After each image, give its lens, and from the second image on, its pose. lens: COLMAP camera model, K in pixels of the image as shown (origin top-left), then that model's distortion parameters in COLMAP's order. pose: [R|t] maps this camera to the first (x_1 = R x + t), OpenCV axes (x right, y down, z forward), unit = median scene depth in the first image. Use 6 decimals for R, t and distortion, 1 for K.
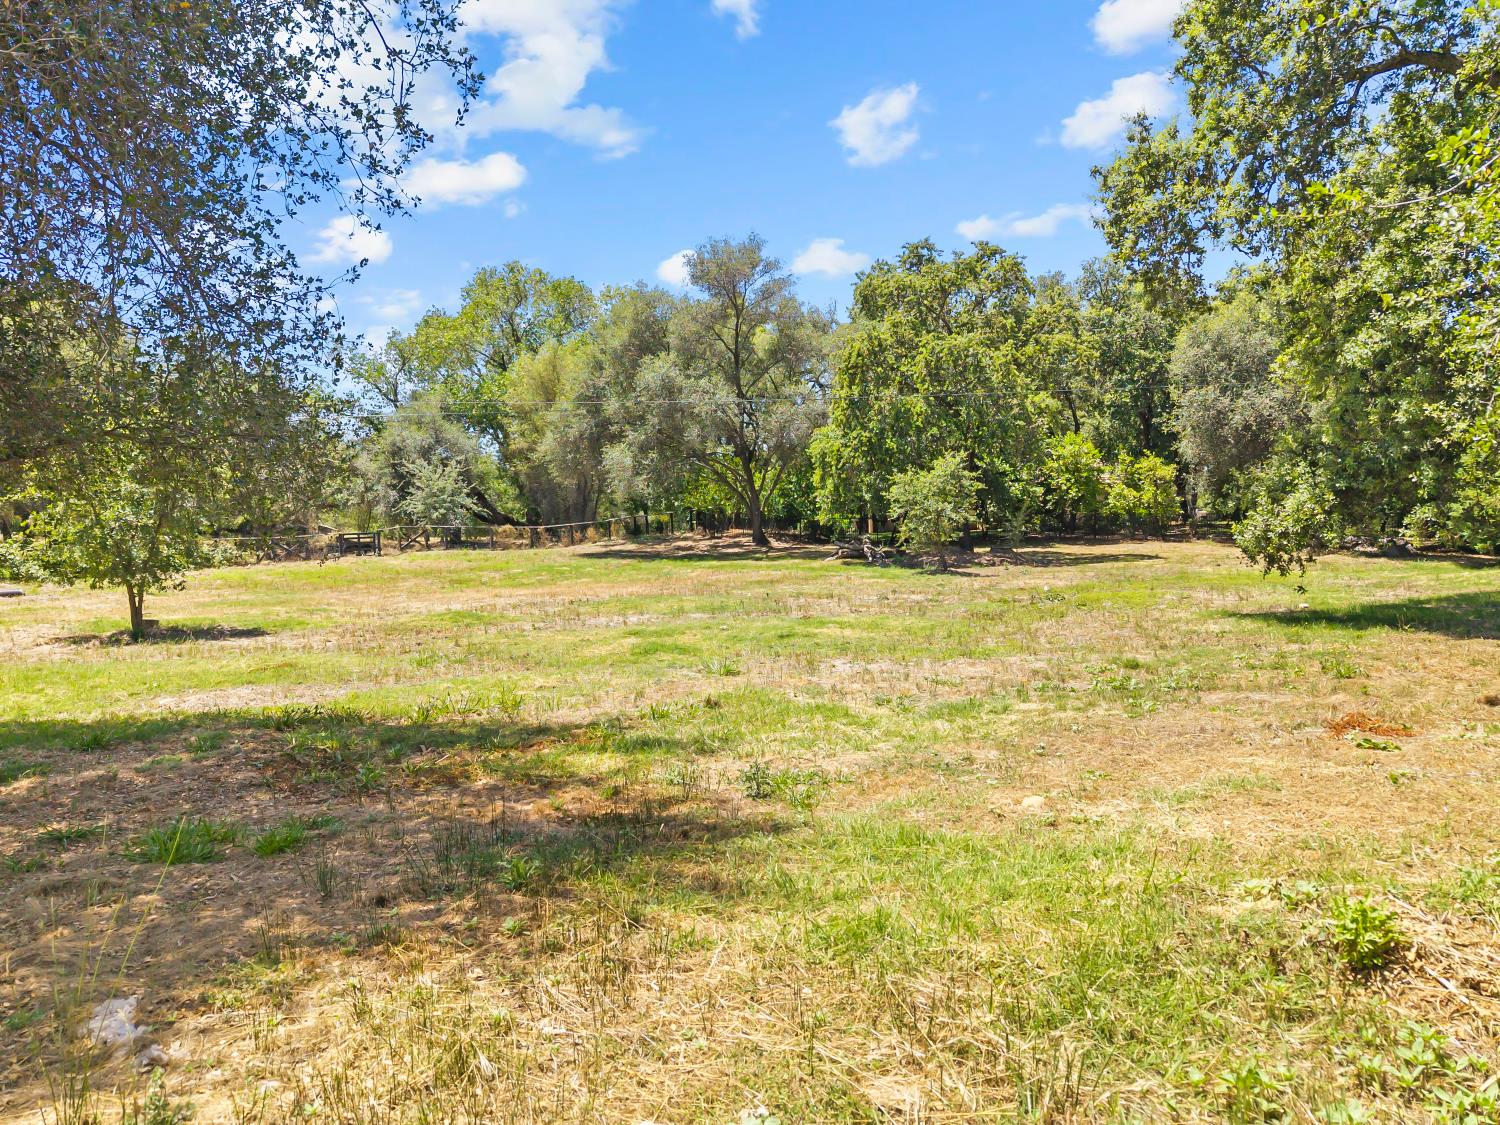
lens RADIAL K [[1036.1, 0, 747.0], [0, 1036.1, 559.6], [0, 0, 1]] dist [0.006359, 0.000282]
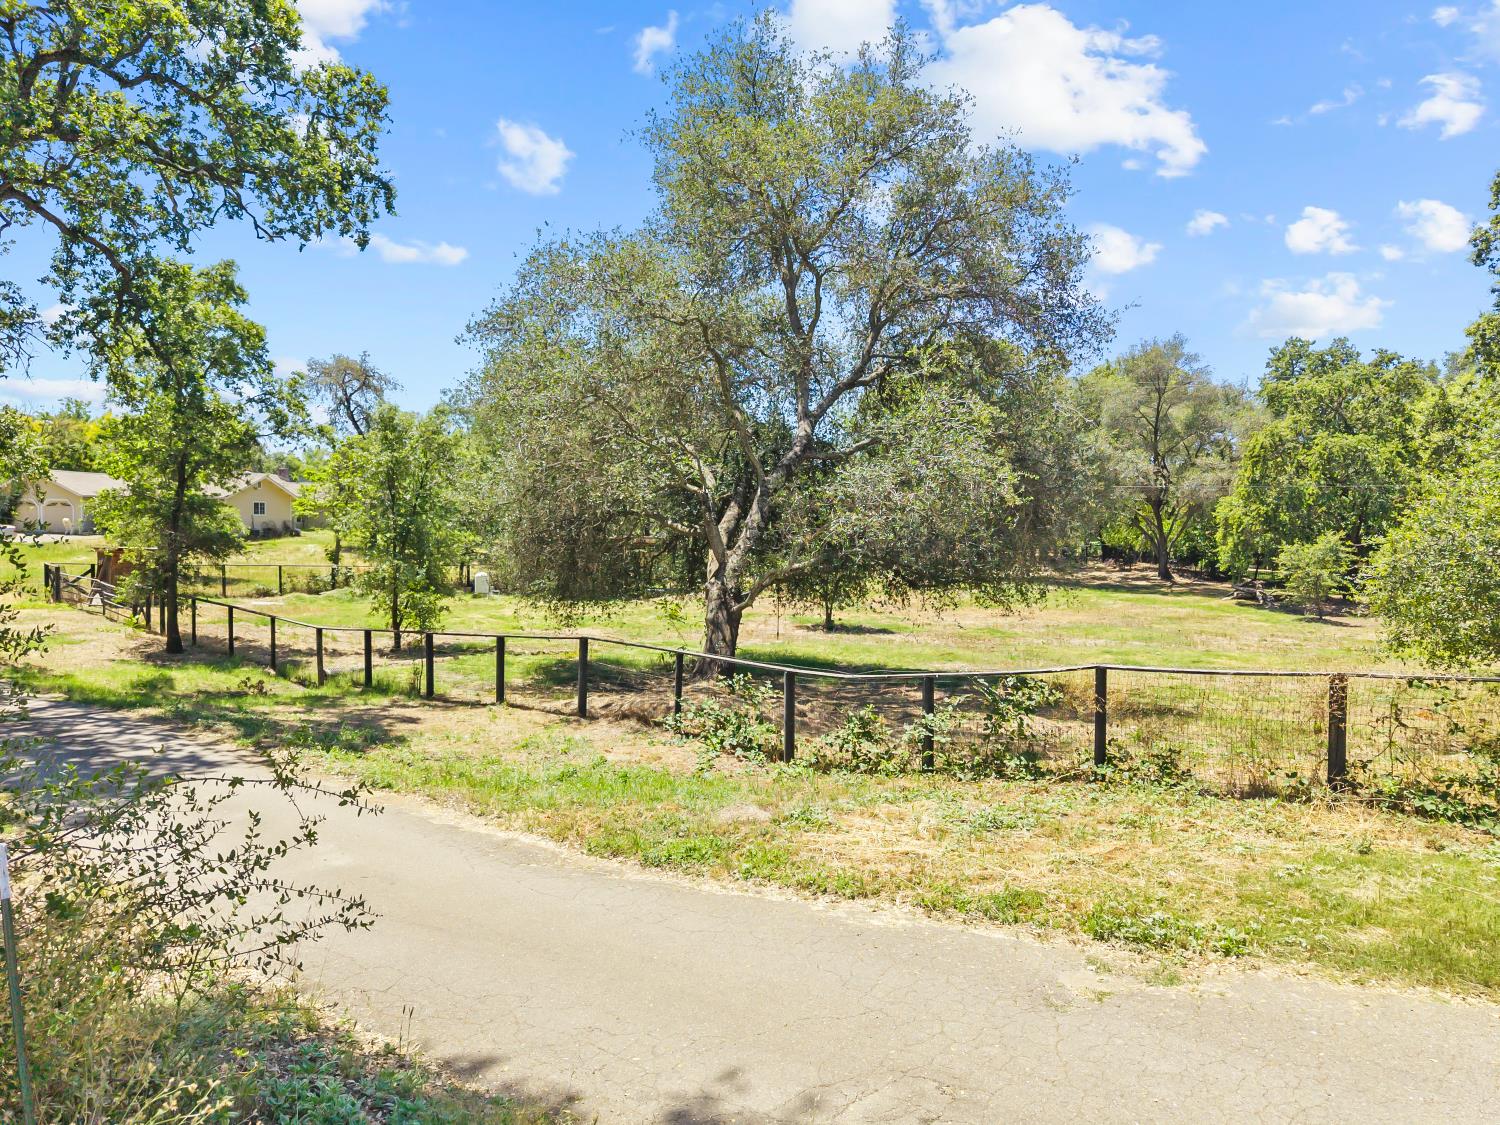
lens RADIAL K [[1036.1, 0, 749.9], [0, 1036.1, 577.5], [0, 0, 1]] dist [0.006359, 0.000282]
pose [[0.937284, 0.064359, -0.342575, -0.034365], [-0.056689, 0.997867, 0.032367, -0.035840], [0.343927, -0.010917, 0.938933, -0.406156]]
